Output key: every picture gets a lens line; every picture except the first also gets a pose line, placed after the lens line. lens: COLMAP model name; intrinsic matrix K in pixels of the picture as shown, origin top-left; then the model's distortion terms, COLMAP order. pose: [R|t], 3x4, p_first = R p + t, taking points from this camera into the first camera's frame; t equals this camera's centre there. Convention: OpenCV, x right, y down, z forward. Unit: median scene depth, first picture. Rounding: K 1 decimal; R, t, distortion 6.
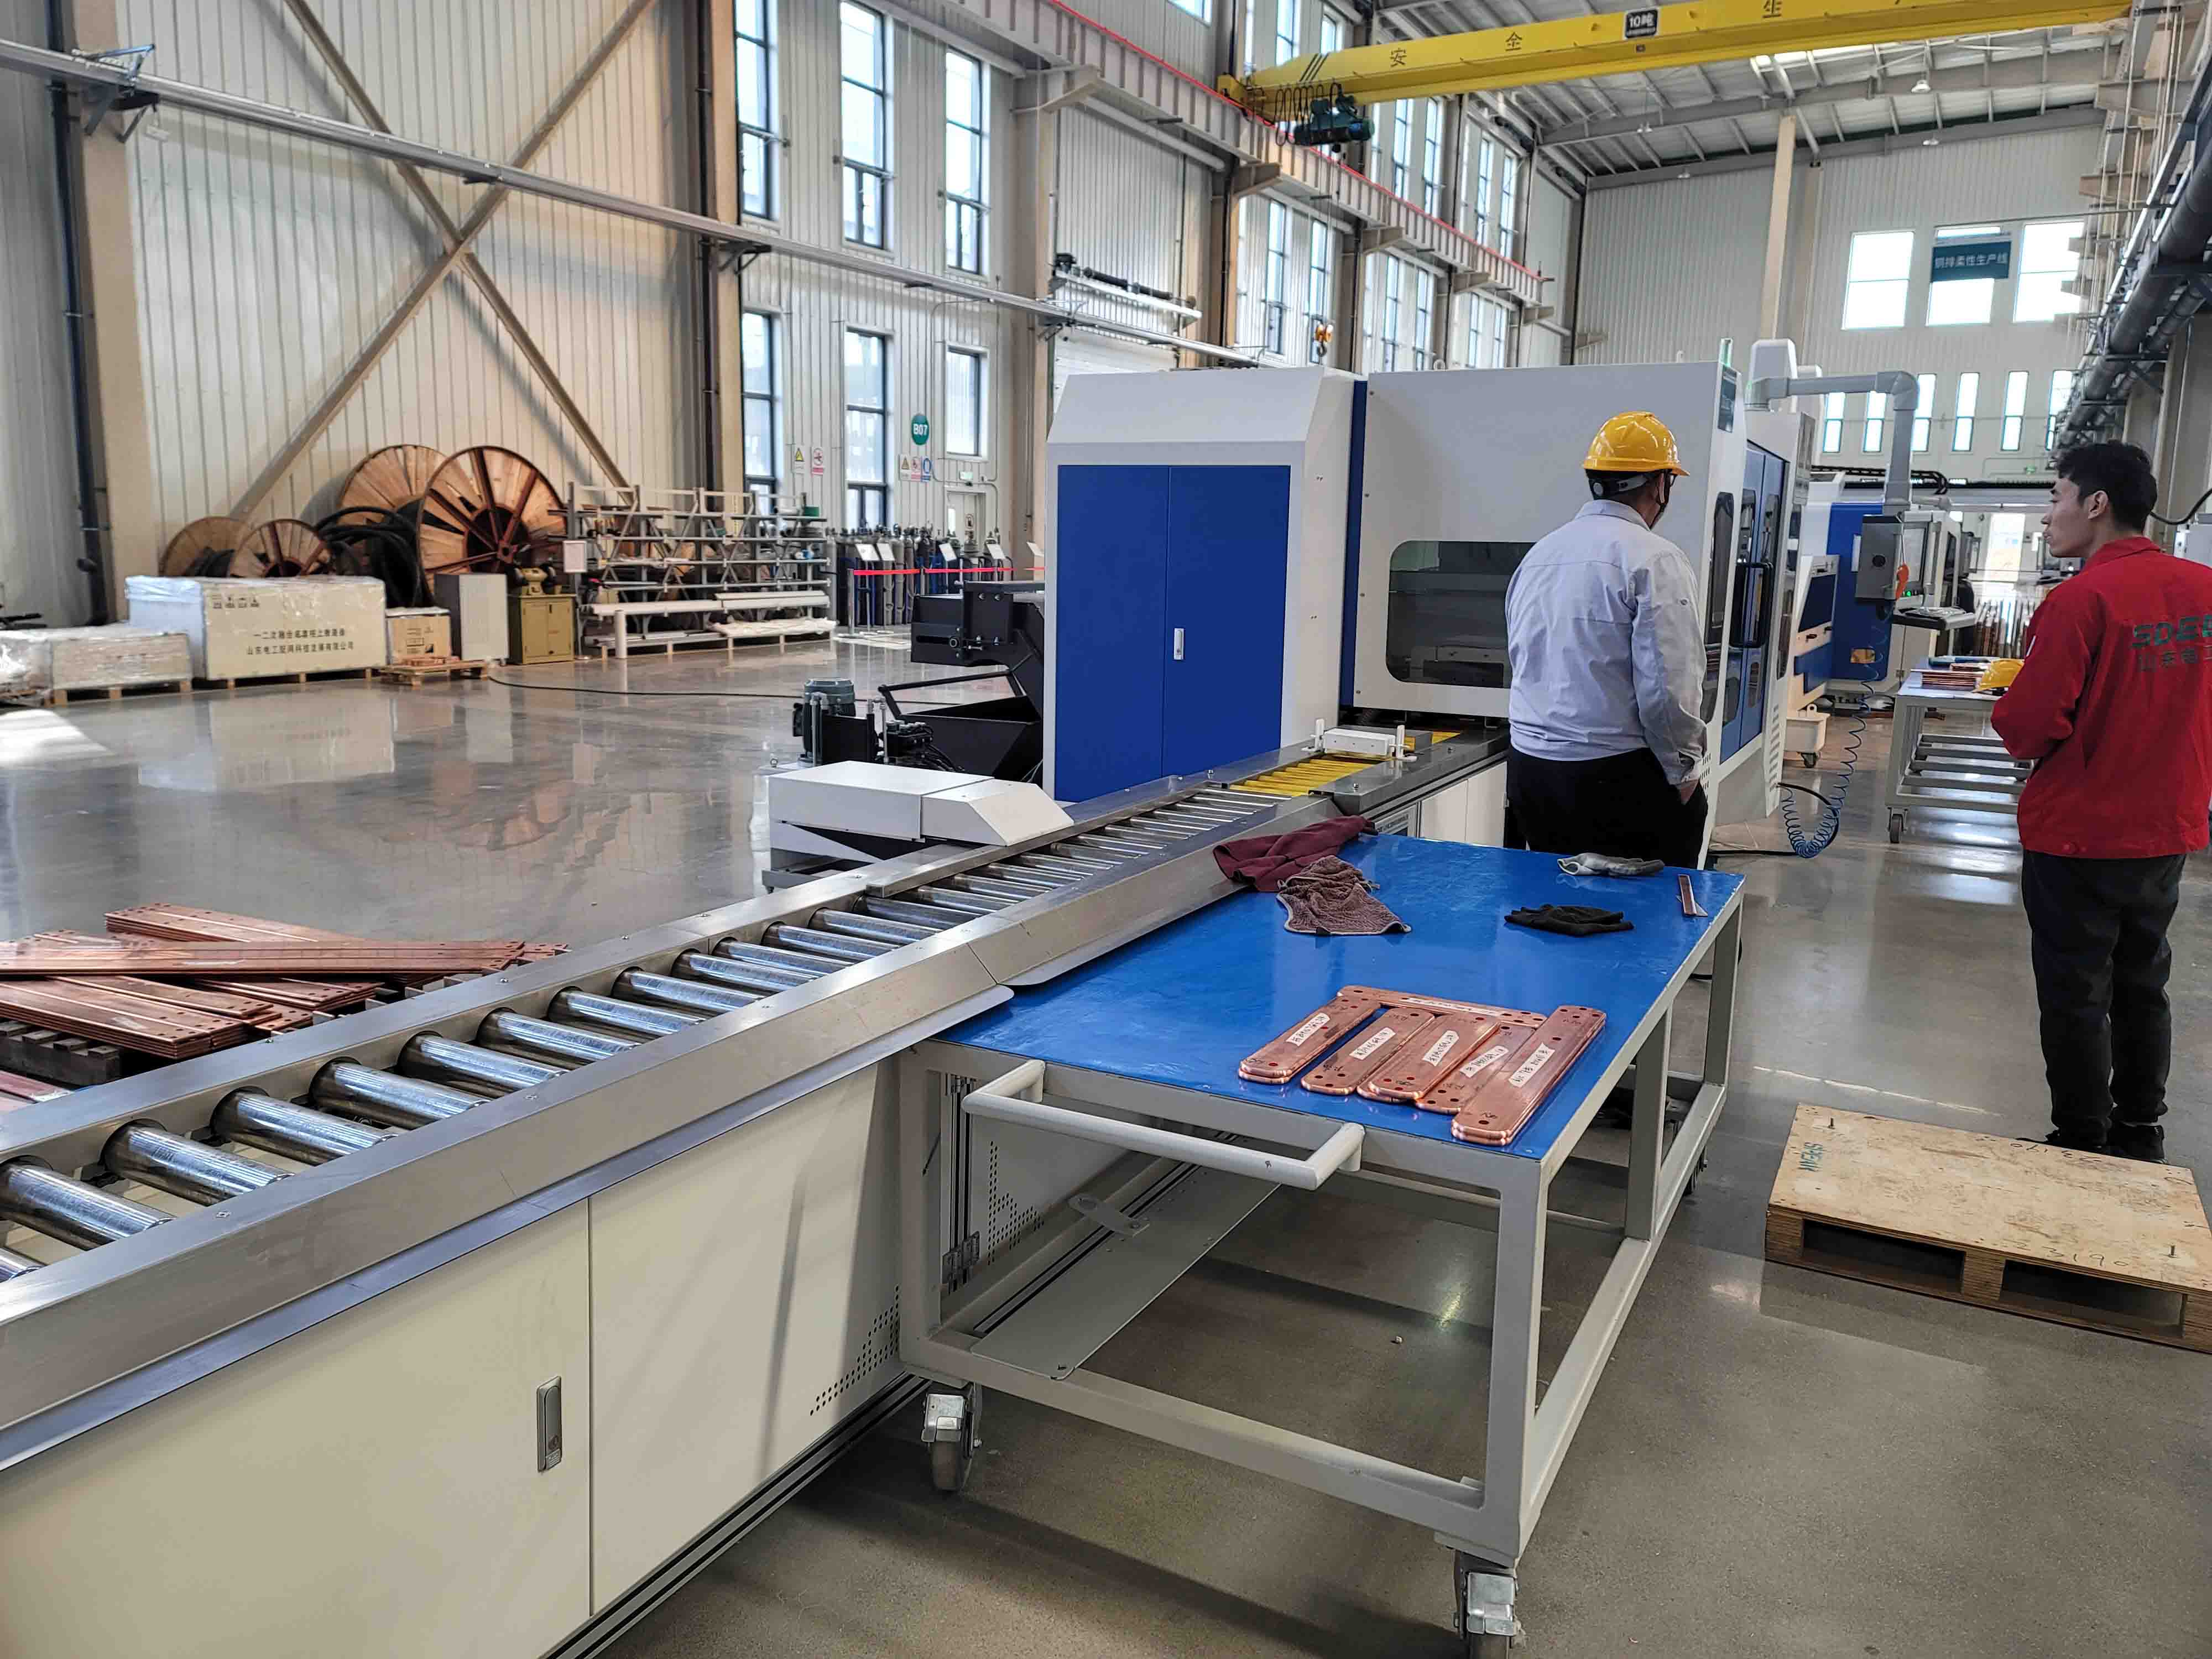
lens RADIAL K [[1640.6, 0, 1053.6], [0, 1640.6, 770.7], [0, 0, 1]] dist [0.075900, -0.062930]
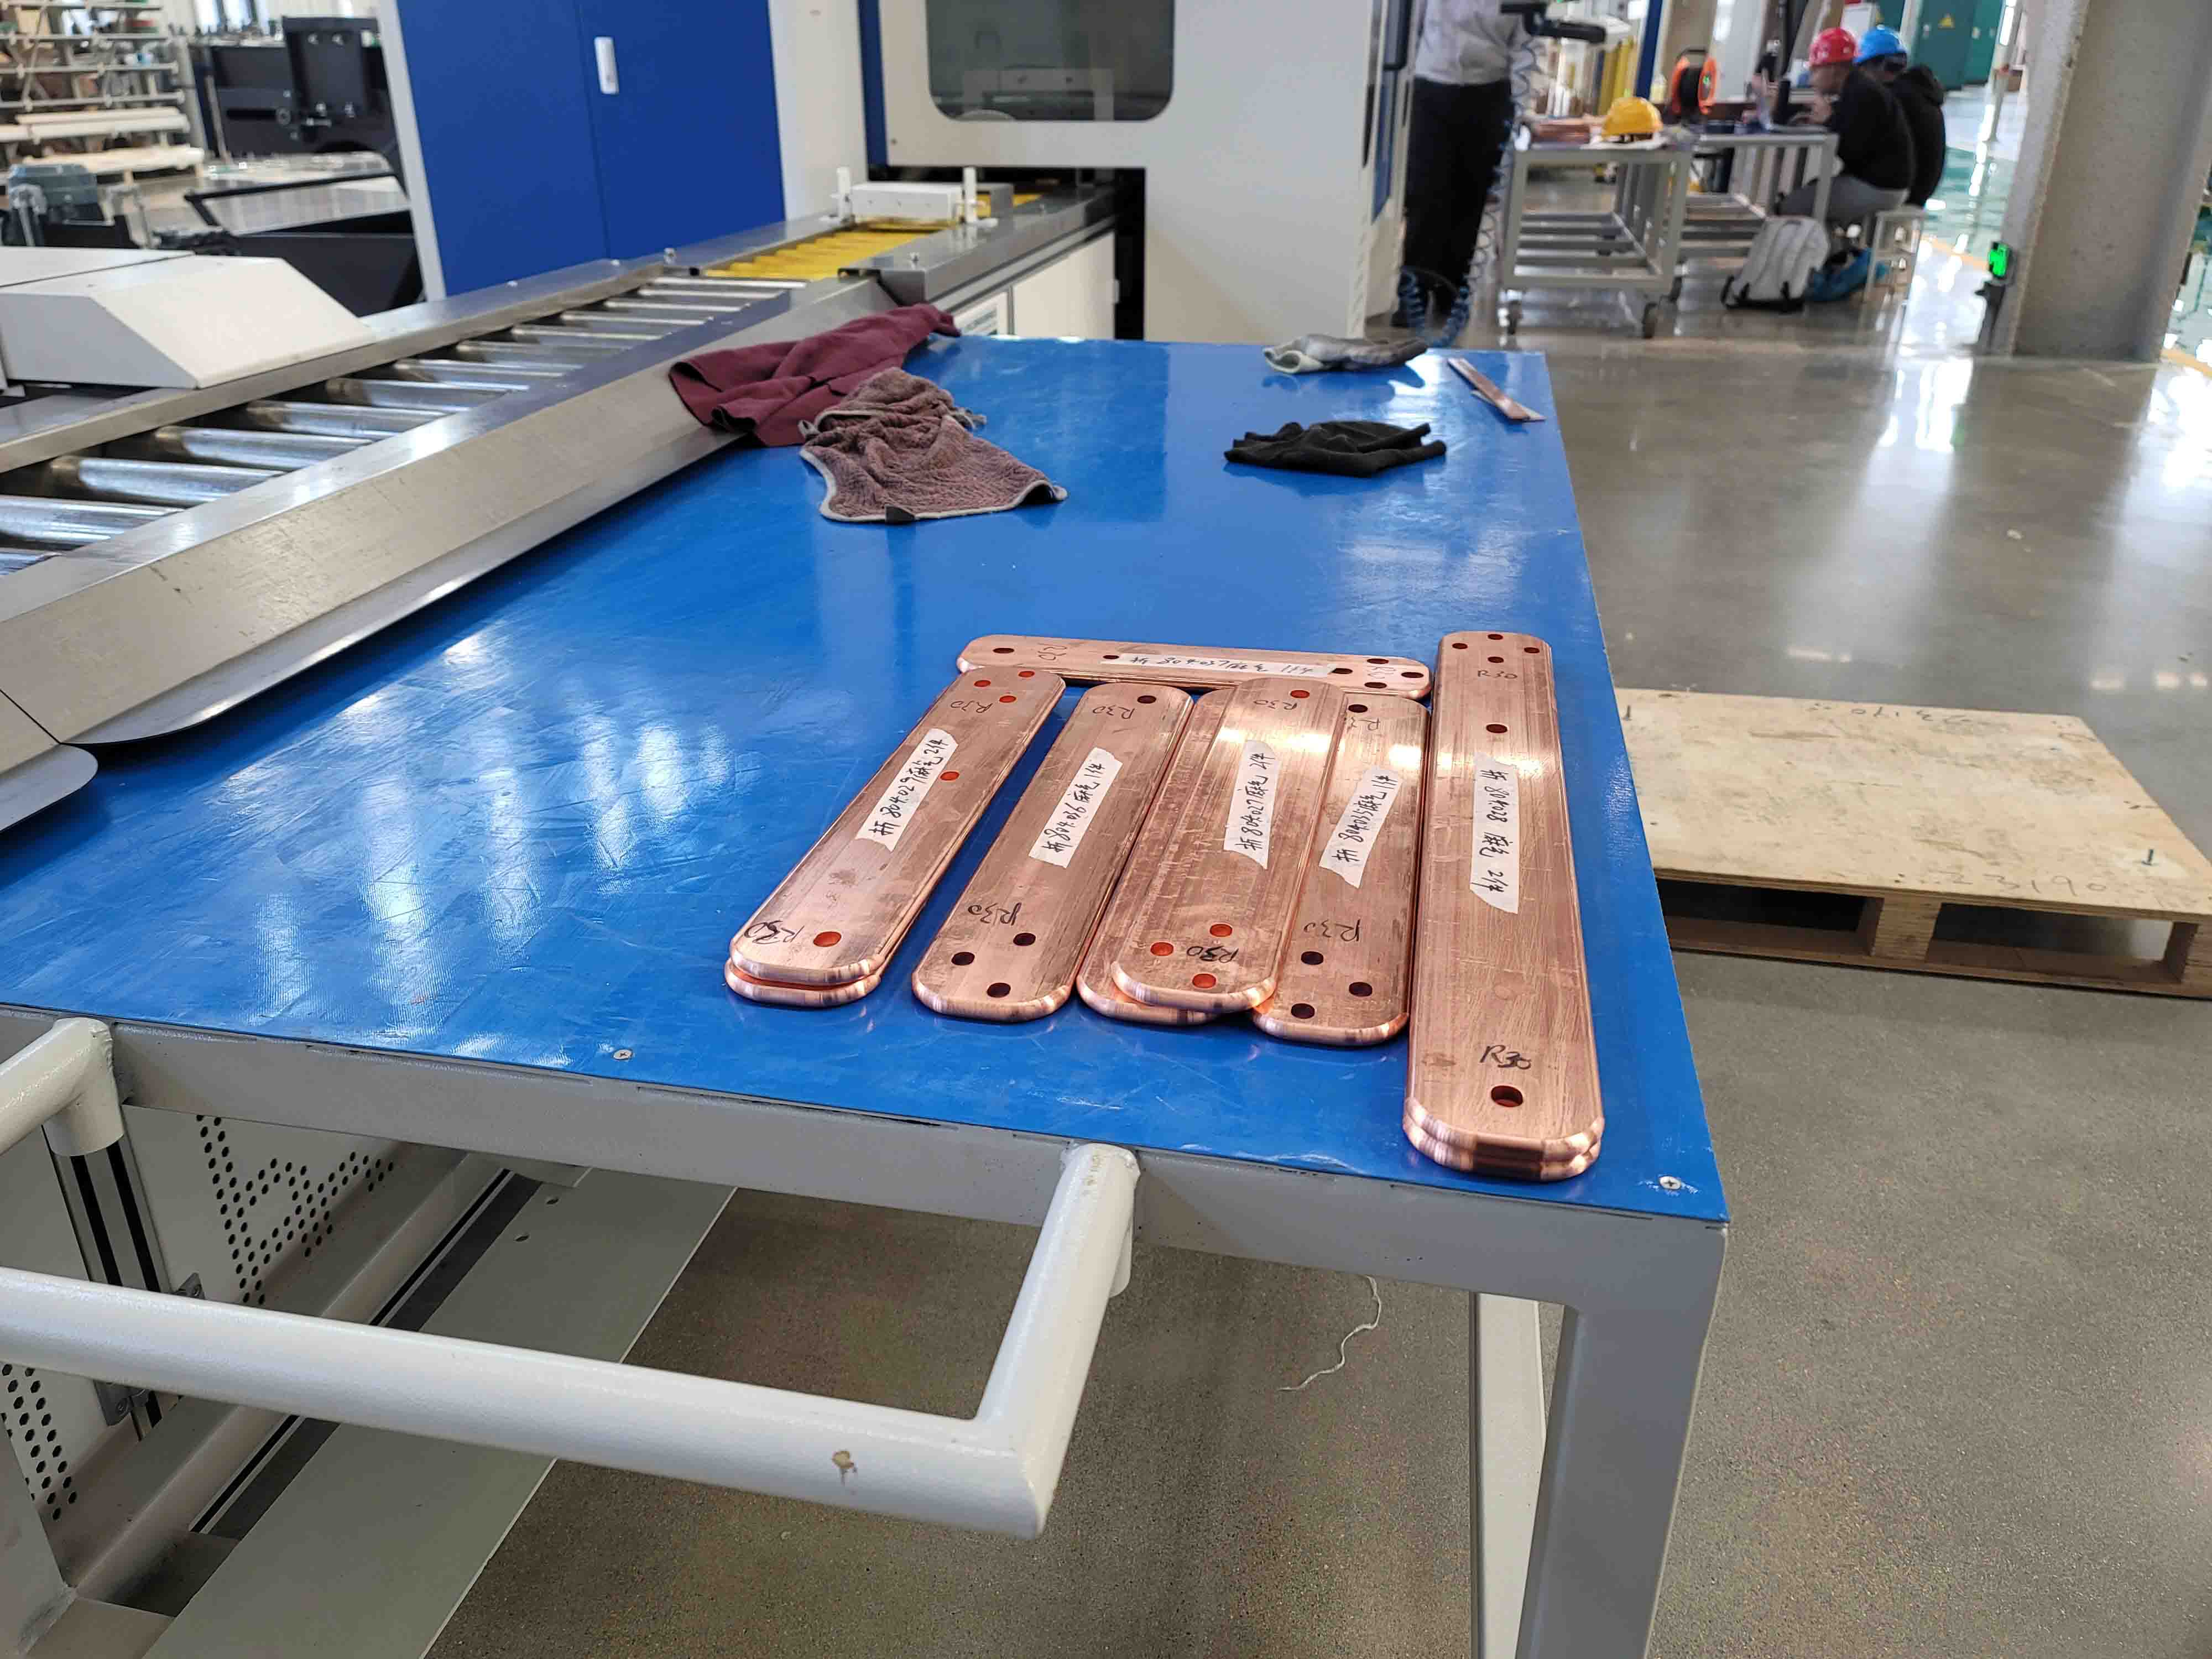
lens RADIAL K [[1640.6, 0, 1101.3], [0, 1640.6, 811.2], [0, 0, 1]] dist [0.075900, -0.062930]
pose [[0.950975, -0.145194, 0.273067, 0.064034], [0.063061, 0.955430, 0.288405, 0.038467], [-0.302771, -0.257046, 0.917746, 0.441026]]
